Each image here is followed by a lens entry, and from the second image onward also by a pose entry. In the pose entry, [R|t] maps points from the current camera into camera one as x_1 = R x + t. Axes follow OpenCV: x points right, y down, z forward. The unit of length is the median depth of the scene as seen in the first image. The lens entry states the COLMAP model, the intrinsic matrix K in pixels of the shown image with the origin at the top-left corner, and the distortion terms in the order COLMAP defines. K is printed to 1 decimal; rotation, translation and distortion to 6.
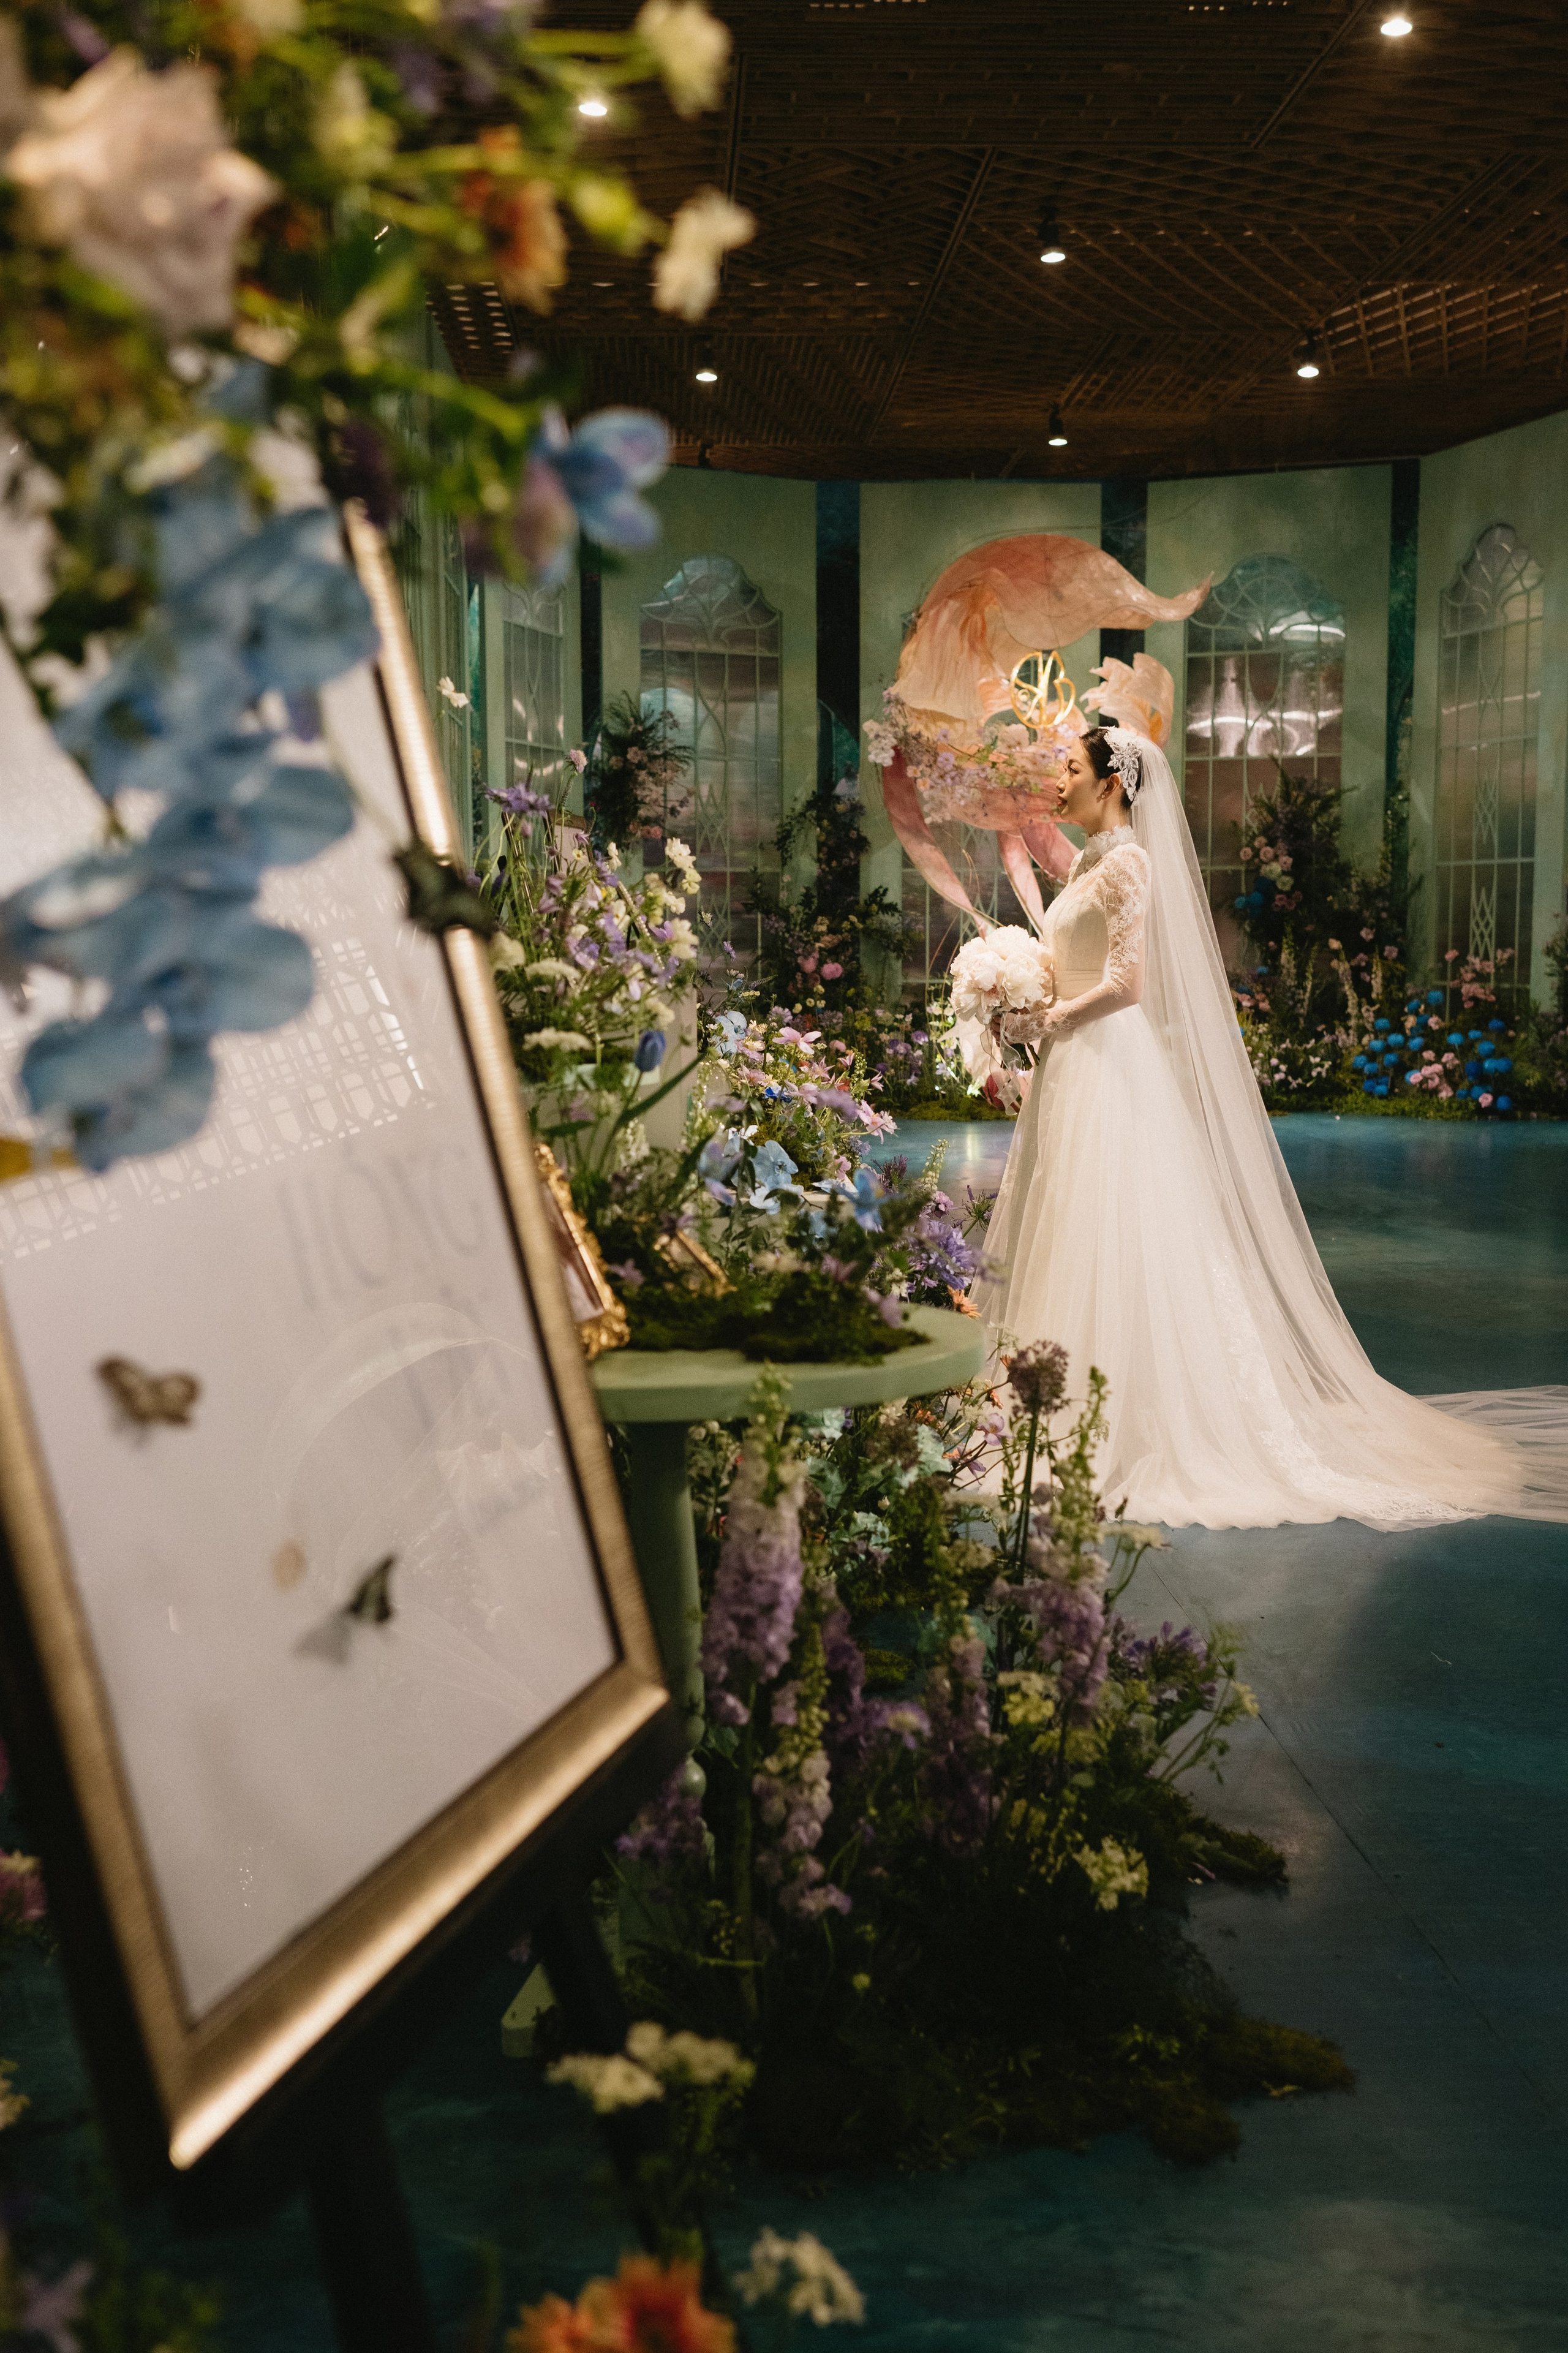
lens RADIAL K [[2407.4, 0, 791.8], [0, 2407.4, 1134.4], [0, 0, 1]] dist [0.009464, -0.019900]
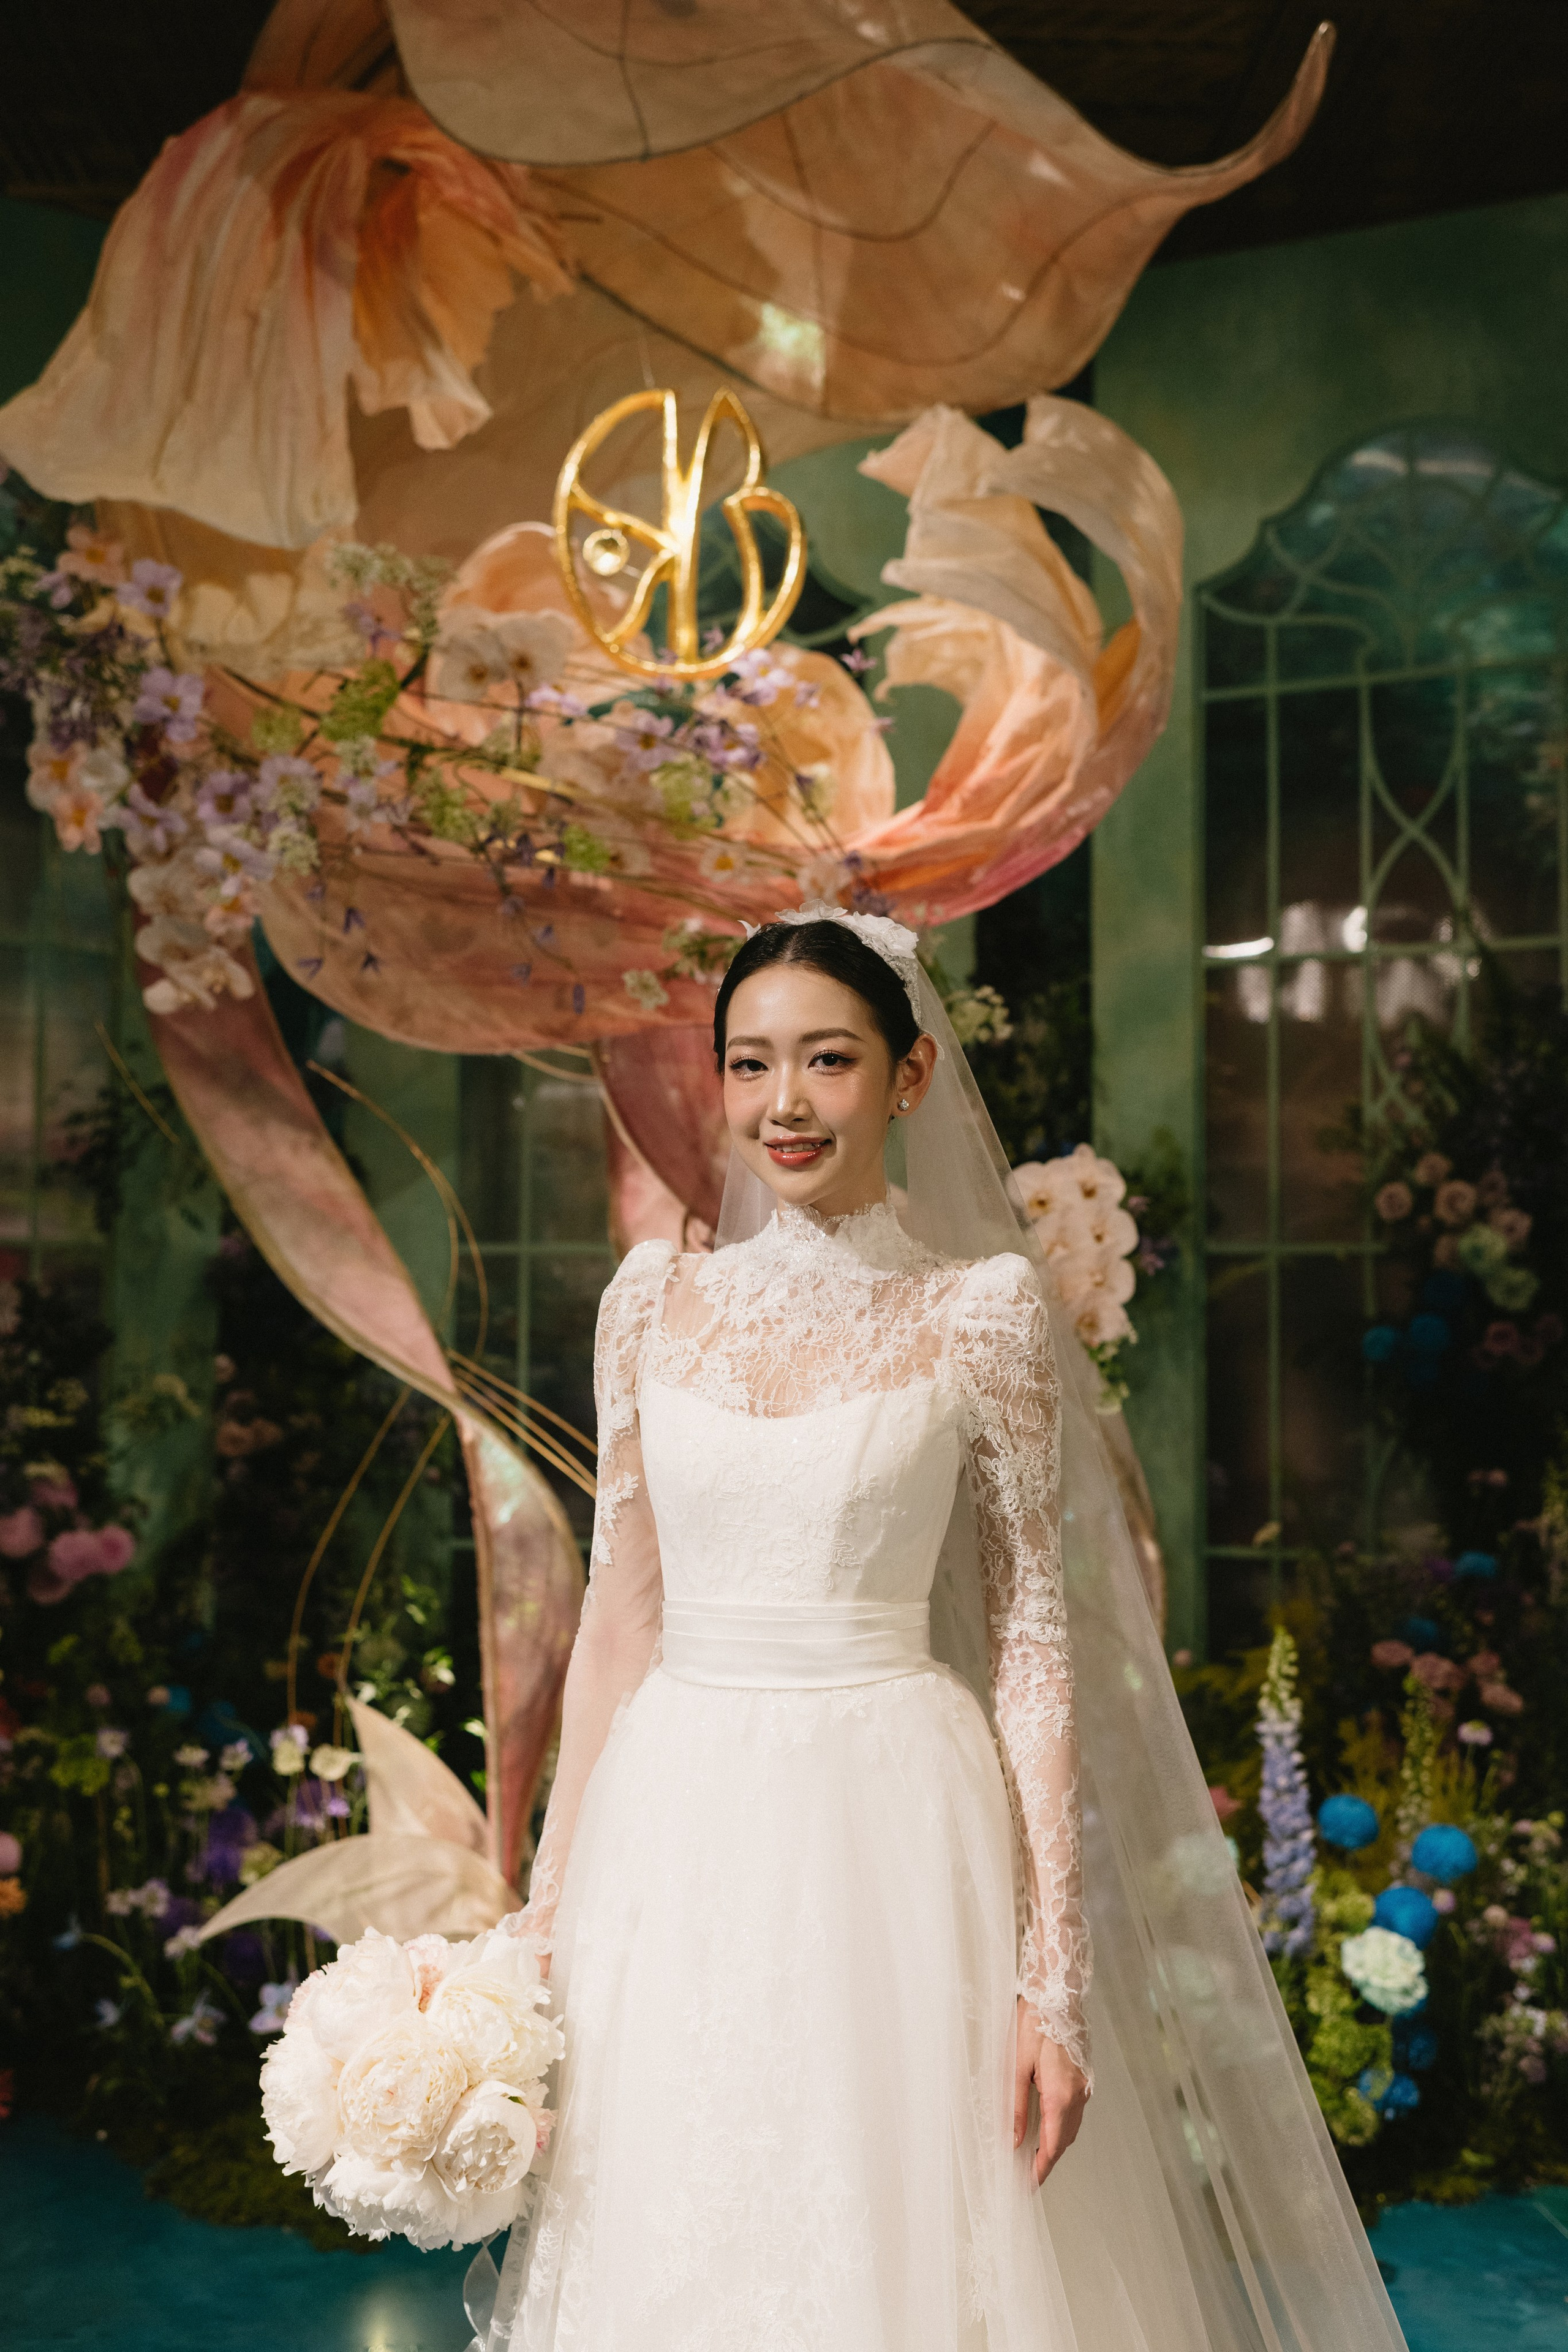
lens RADIAL K [[2398.3, 0, 797.9], [0, 2398.3, 1181.2], [0, 0, 1]] dist [0.005311, -0.009871]
pose [[0.999940, 0.008637, 0.006672, 0.110447], [-0.007499, 0.987898, -0.154925, -0.071589], [-0.007929, 0.154866, 0.987904, 0.719441]]
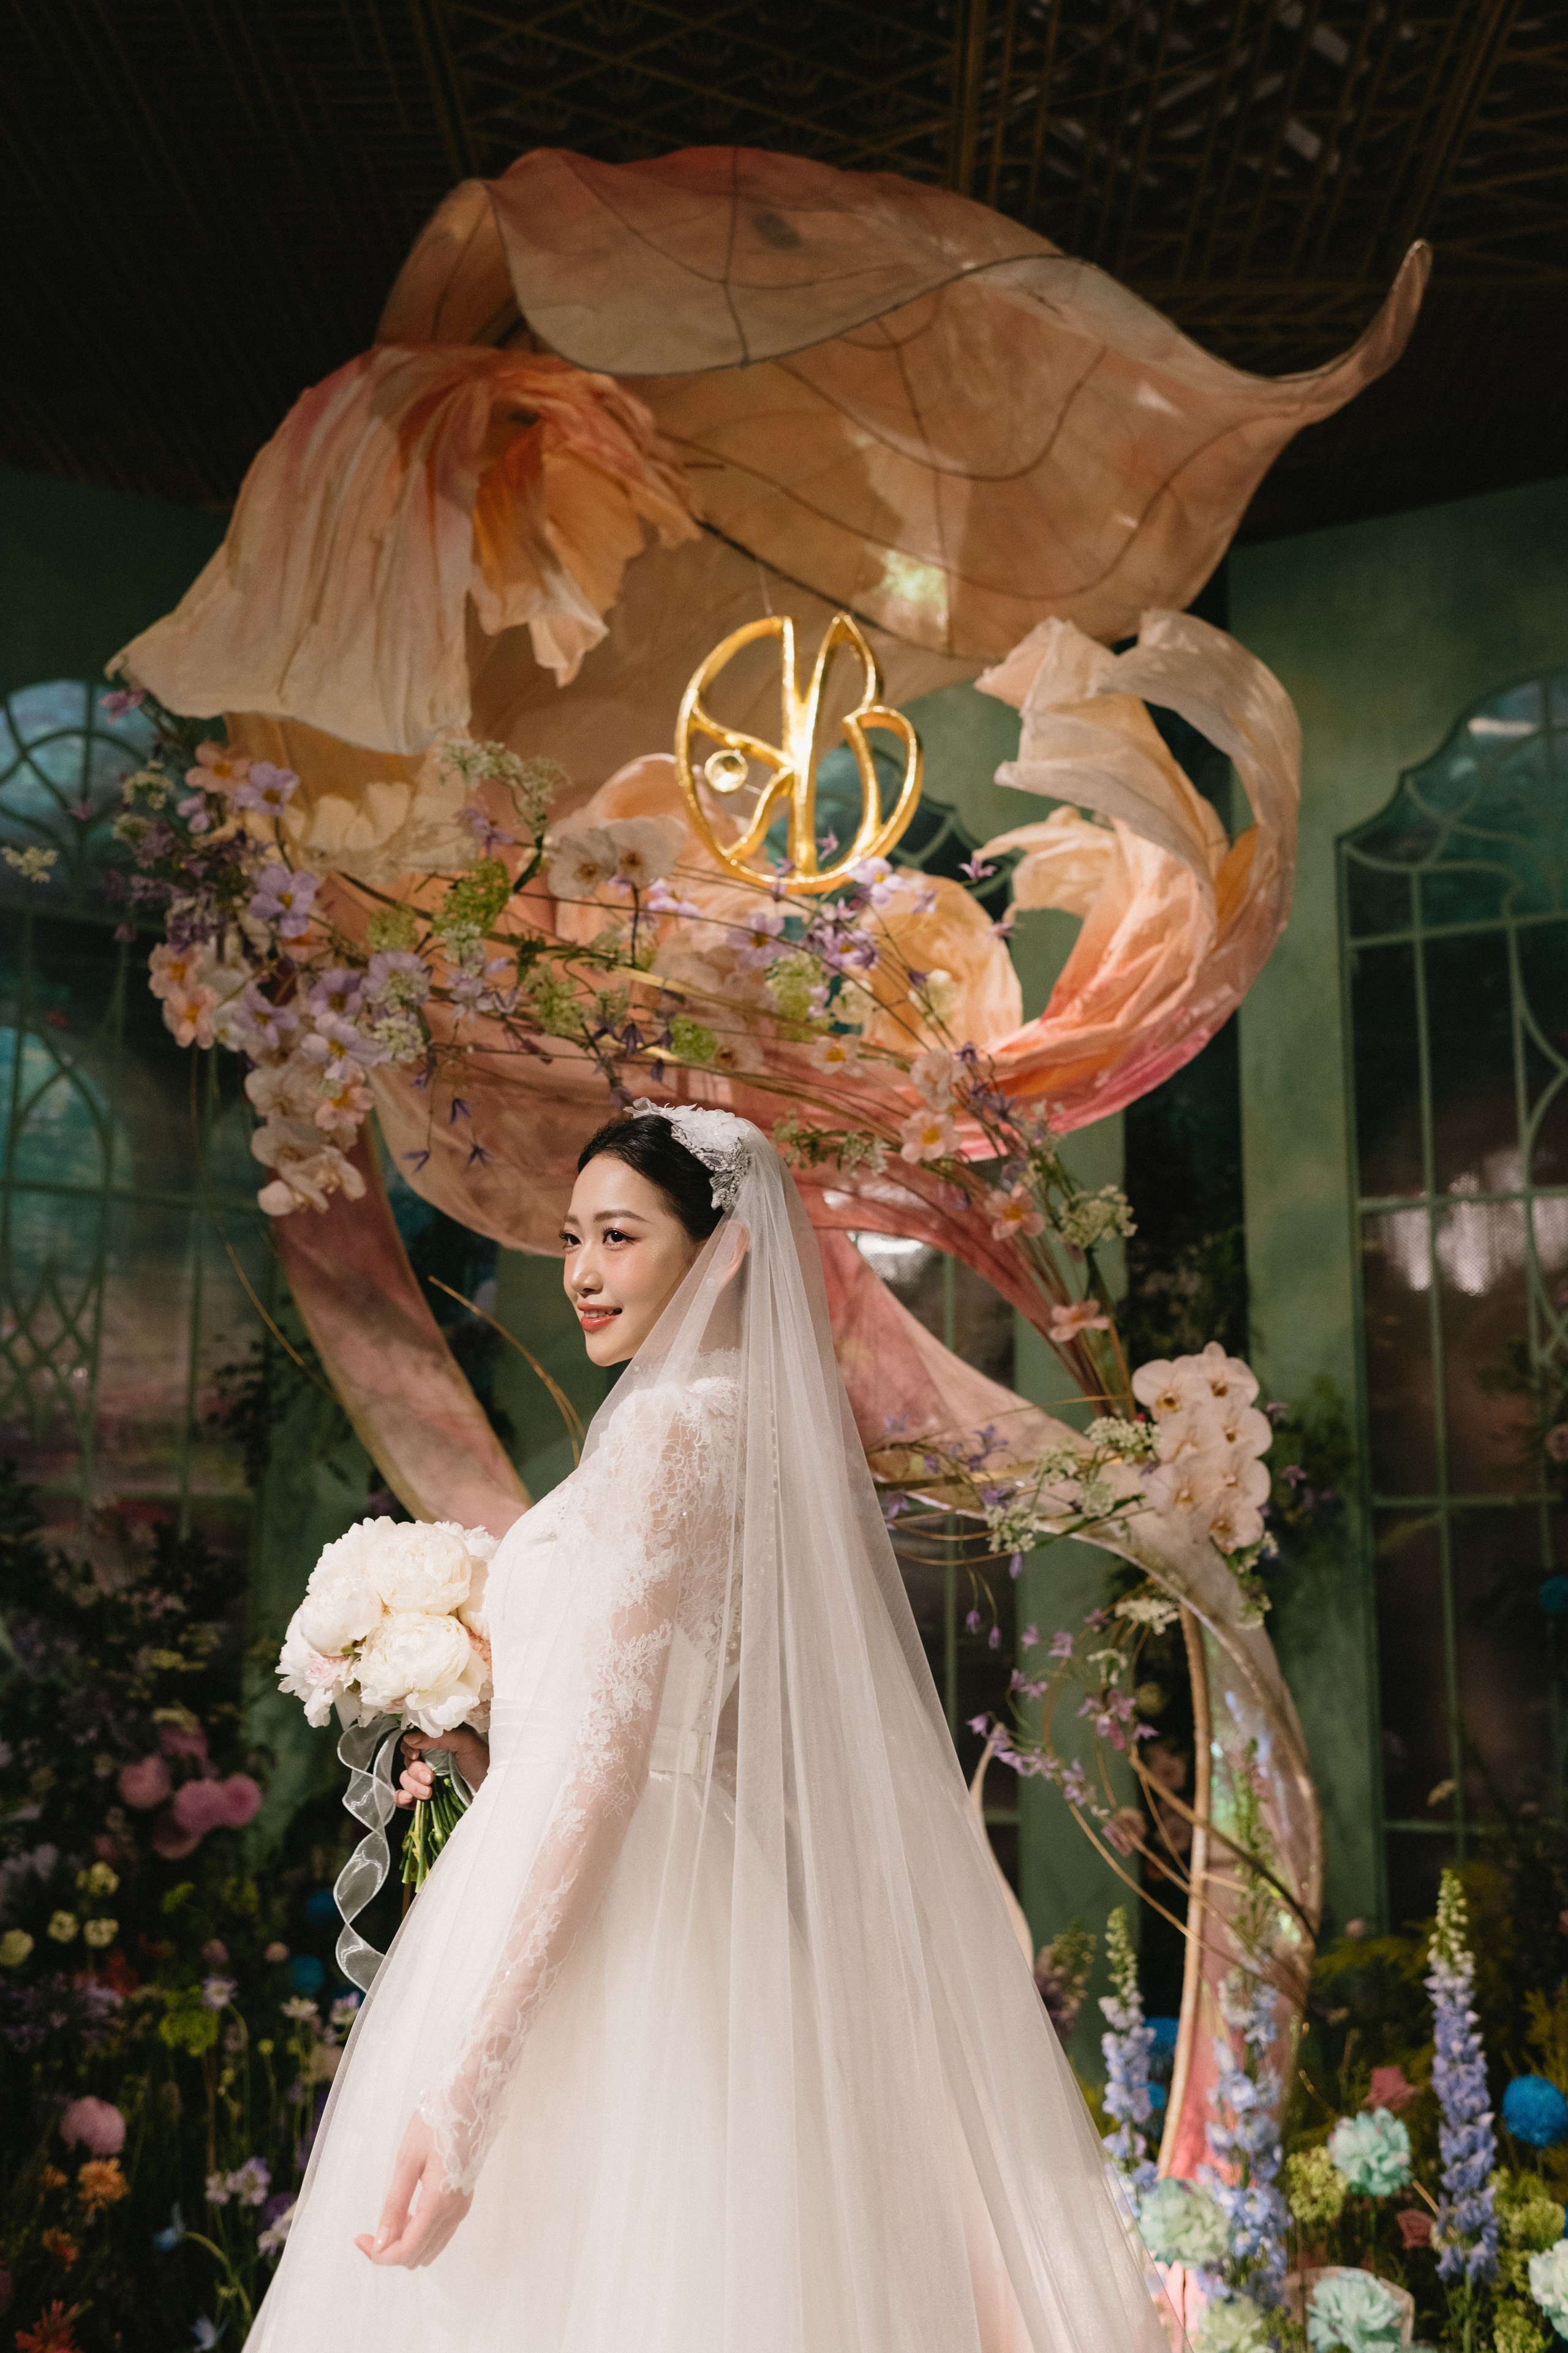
lens RADIAL K [[2369.1, 0, 795.3], [0, 2369.1, 1138.6], [0, 0, 1]] dist [0.006497, -0.010918]
pose [[0.997455, -0.004954, -0.071128, 0.116437], [-0.016476, 0.954572, -0.297523, -0.063345], [0.069371, 0.297938, 0.952061, 0.729496]]
